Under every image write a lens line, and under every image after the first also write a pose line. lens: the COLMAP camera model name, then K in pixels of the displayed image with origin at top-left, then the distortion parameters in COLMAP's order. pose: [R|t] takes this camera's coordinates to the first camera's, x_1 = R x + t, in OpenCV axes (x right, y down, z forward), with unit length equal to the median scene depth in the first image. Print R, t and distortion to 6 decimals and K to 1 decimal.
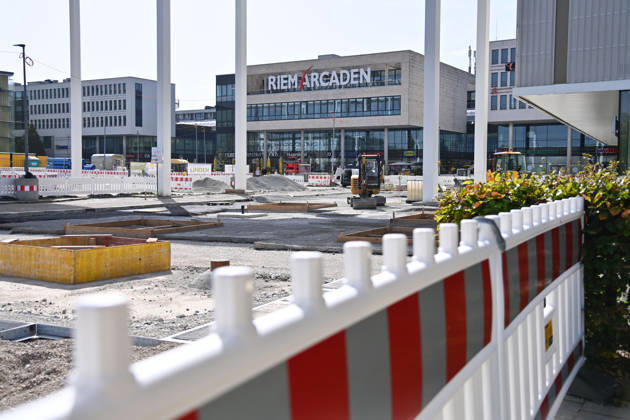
lens RADIAL K [[736.8, 0, 313.3], [0, 736.8, 208.7], [0, 0, 1]] dist [0.086207, 0.010625]
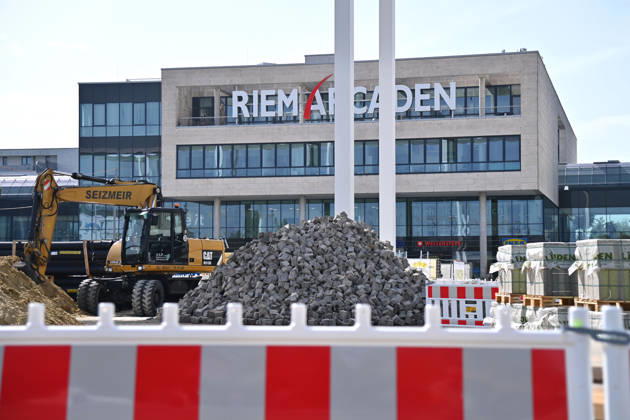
lens RADIAL K [[1251.7, 0, 330.3], [0, 1251.7, 209.2], [0, 0, 1]] dist [0.559502, 0.132619]
pose [[0.944547, 0.013747, 0.328089, -0.290748], [0.020689, 0.994647, -0.101237, -0.008920], [-0.327724, 0.102411, 0.939206, 0.175573]]
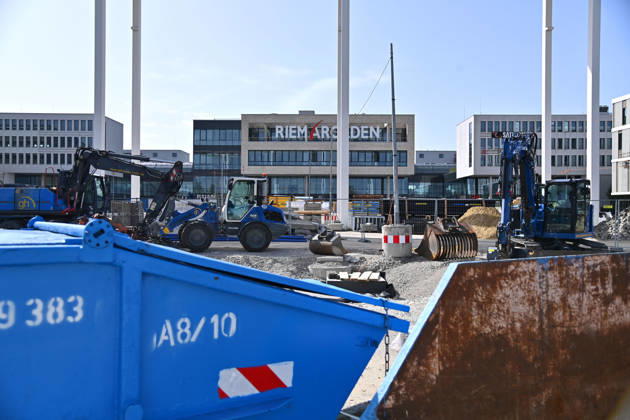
lens RADIAL K [[548.1, 0, 302.3], [0, 548.1, 210.6], [0, 0, 1]] dist [0.014221, 0.011553]
pose [[0.845779, 0.002534, 0.533527, -0.478472], [0.023856, 0.998809, -0.042562, -0.017819], [-0.533000, 0.048725, 0.844711, 0.306393]]
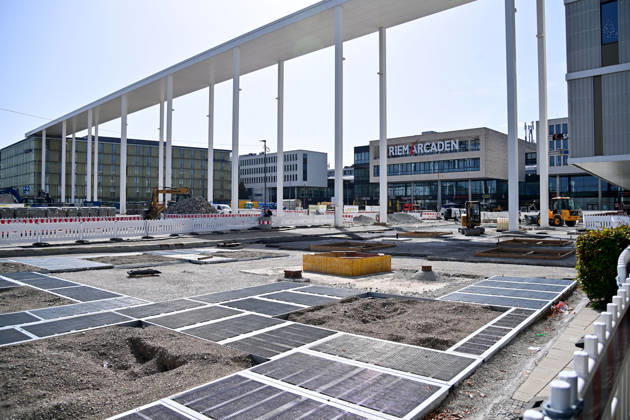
lens RADIAL K [[497.7, 0, 325.0], [0, 497.7, 196.9], [0, 0, 1]] dist [-0.055334, 0.010810]
pose [[0.984022, -0.009547, -0.177791, -0.010163], [-0.003617, 0.997283, -0.073575, -0.000701], [0.178010, 0.073042, 0.981314, -0.019629]]
